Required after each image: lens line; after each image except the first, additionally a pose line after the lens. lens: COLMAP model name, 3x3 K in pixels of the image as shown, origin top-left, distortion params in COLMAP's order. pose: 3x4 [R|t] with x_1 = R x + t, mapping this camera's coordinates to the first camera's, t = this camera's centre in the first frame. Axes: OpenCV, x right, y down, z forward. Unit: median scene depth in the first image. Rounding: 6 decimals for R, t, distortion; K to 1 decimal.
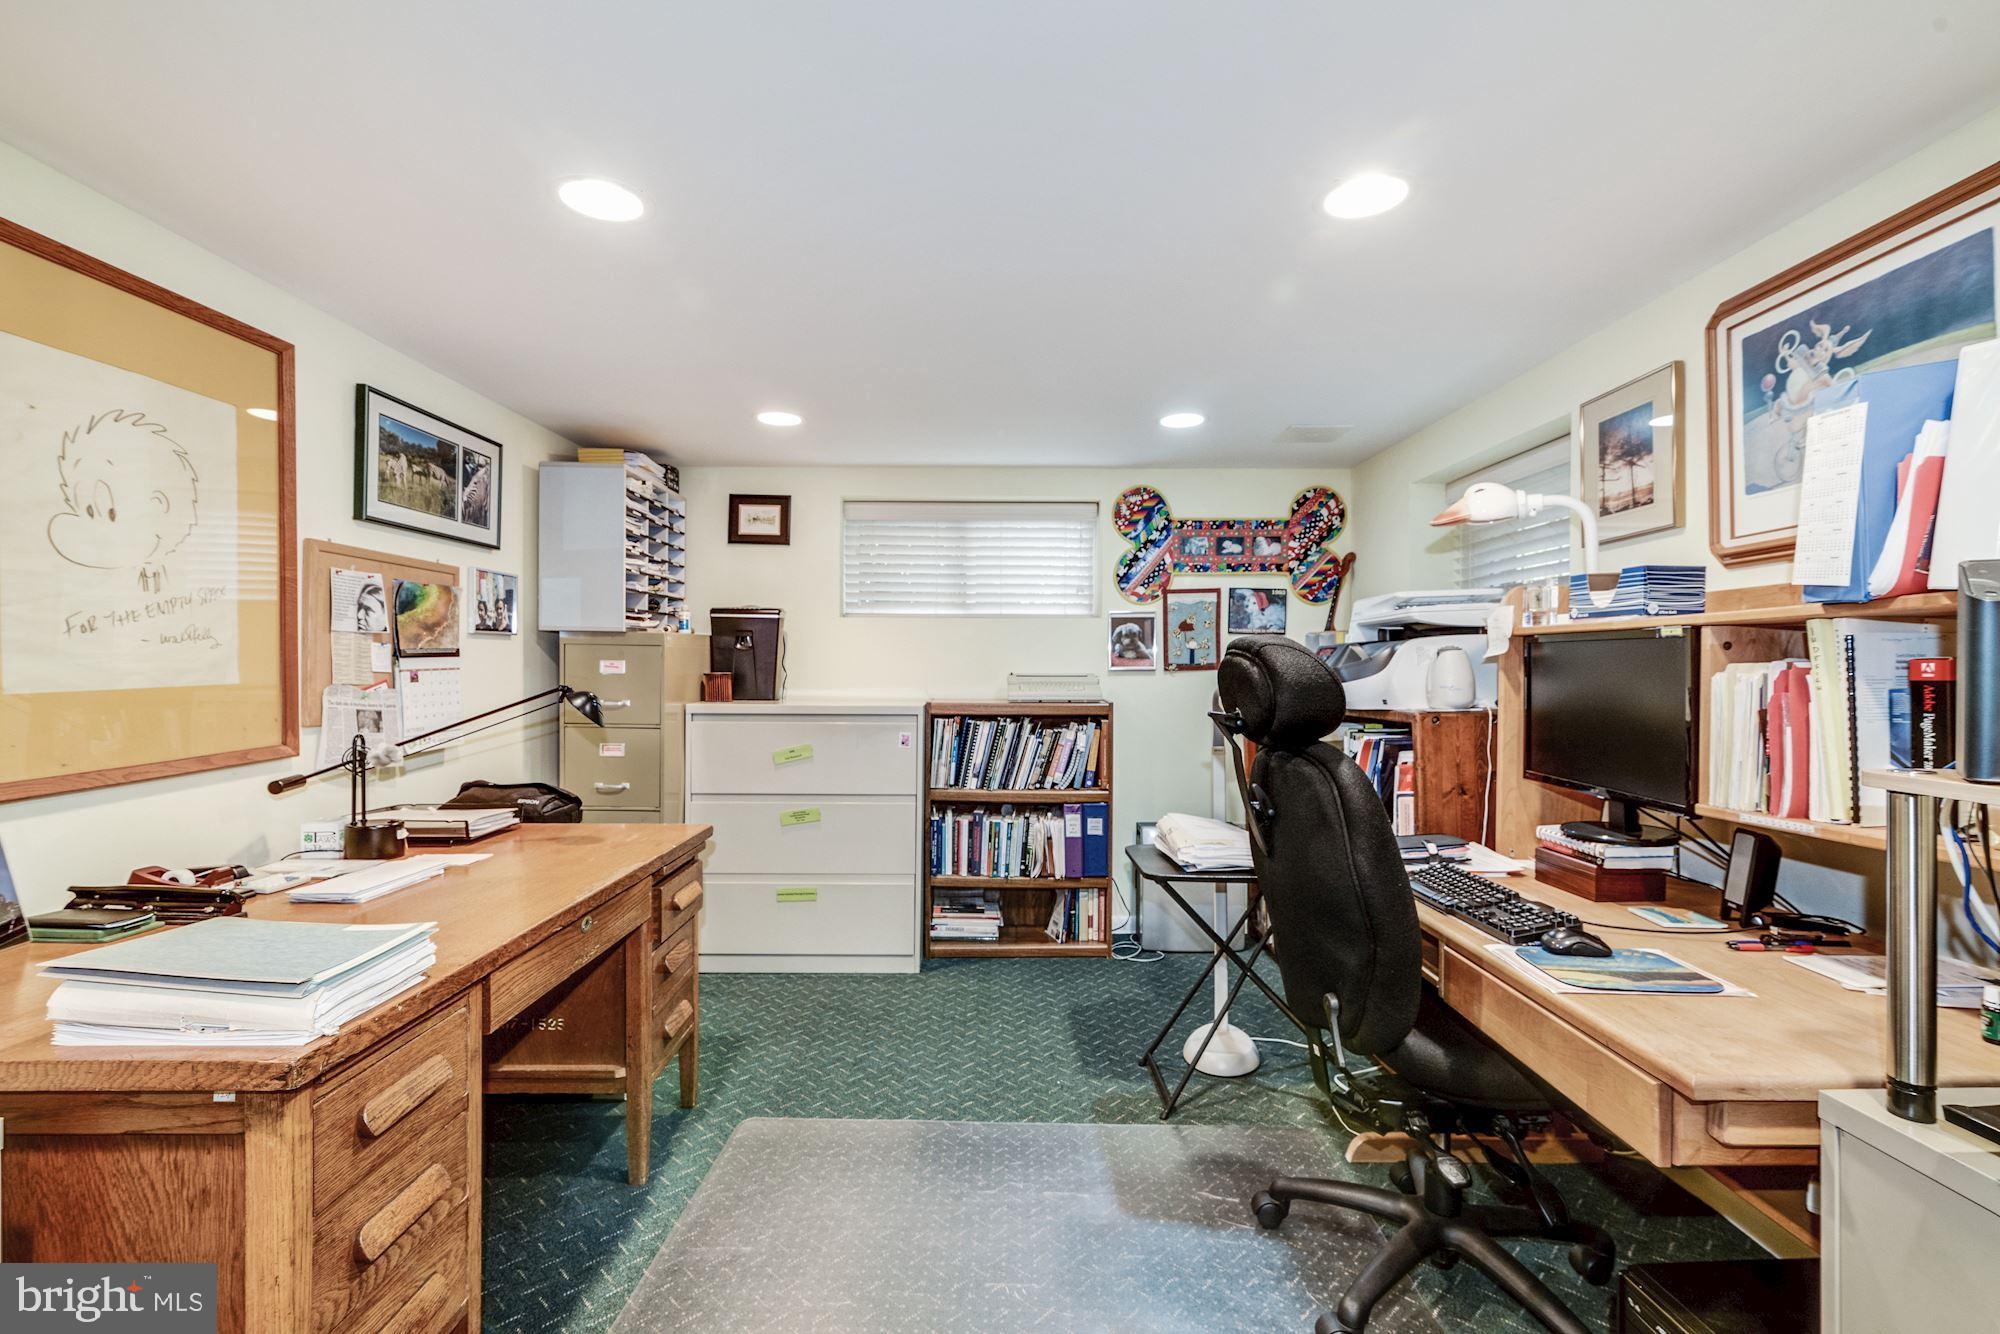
lens RADIAL K [[901.9, 0, 998.4], [0, 901.9, 669.0], [0, 0, 1]] dist [-0.001325, -0.000388]
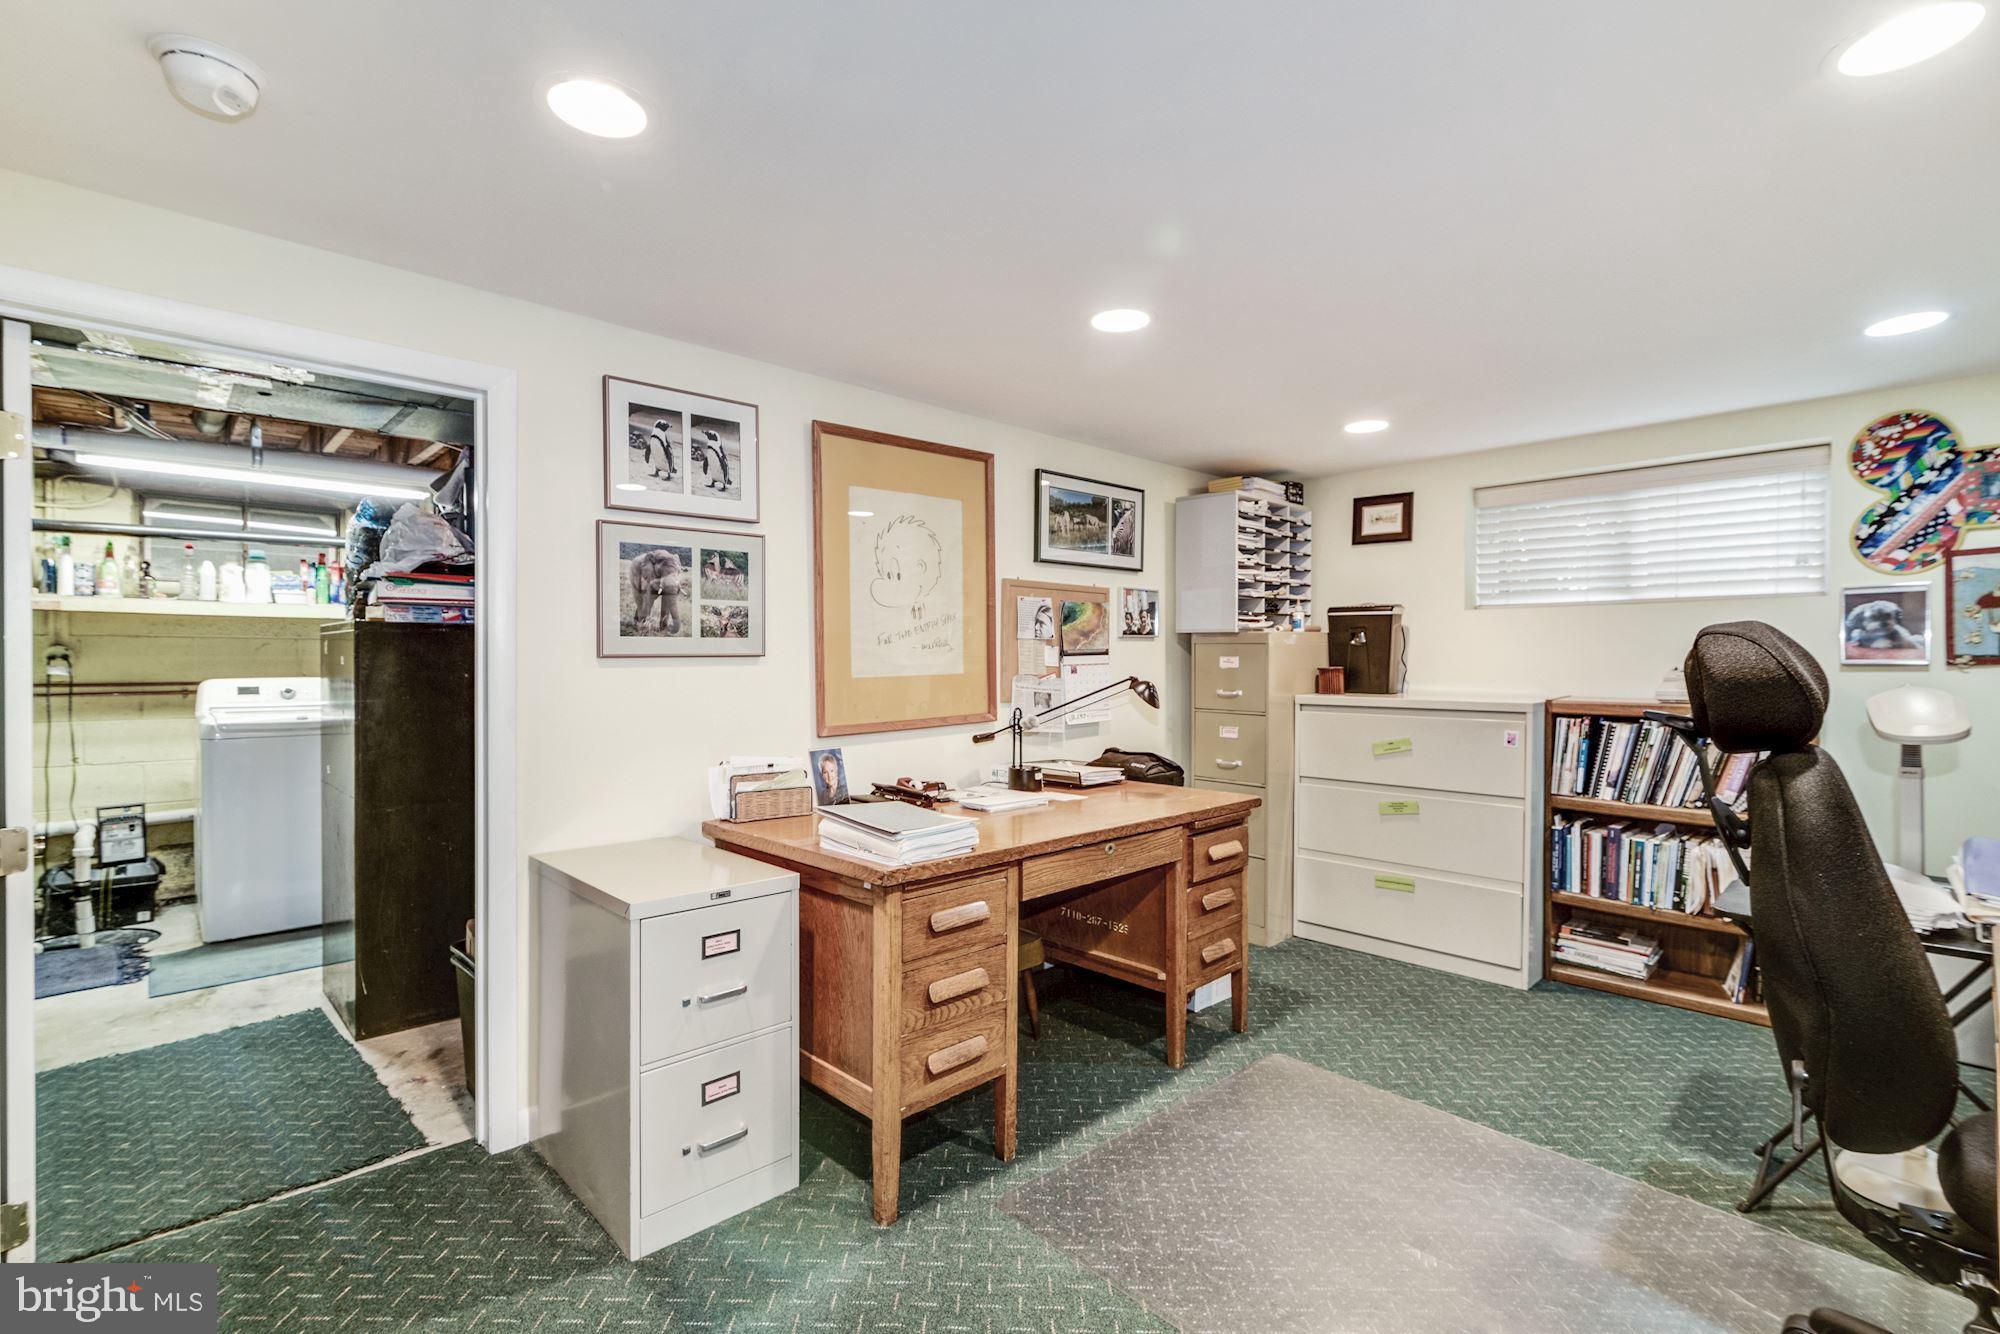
lens RADIAL K [[901.9, 0, 998.4], [0, 901.9, 669.0], [0, 0, 1]] dist [-0.001325, -0.000388]
pose [[0.689865, 0.001969, -0.723936, 0.215514], [0.001158, 0.999992, 0.003824, 0.001484], [0.723937, -0.003477, 0.689857, -0.036850]]
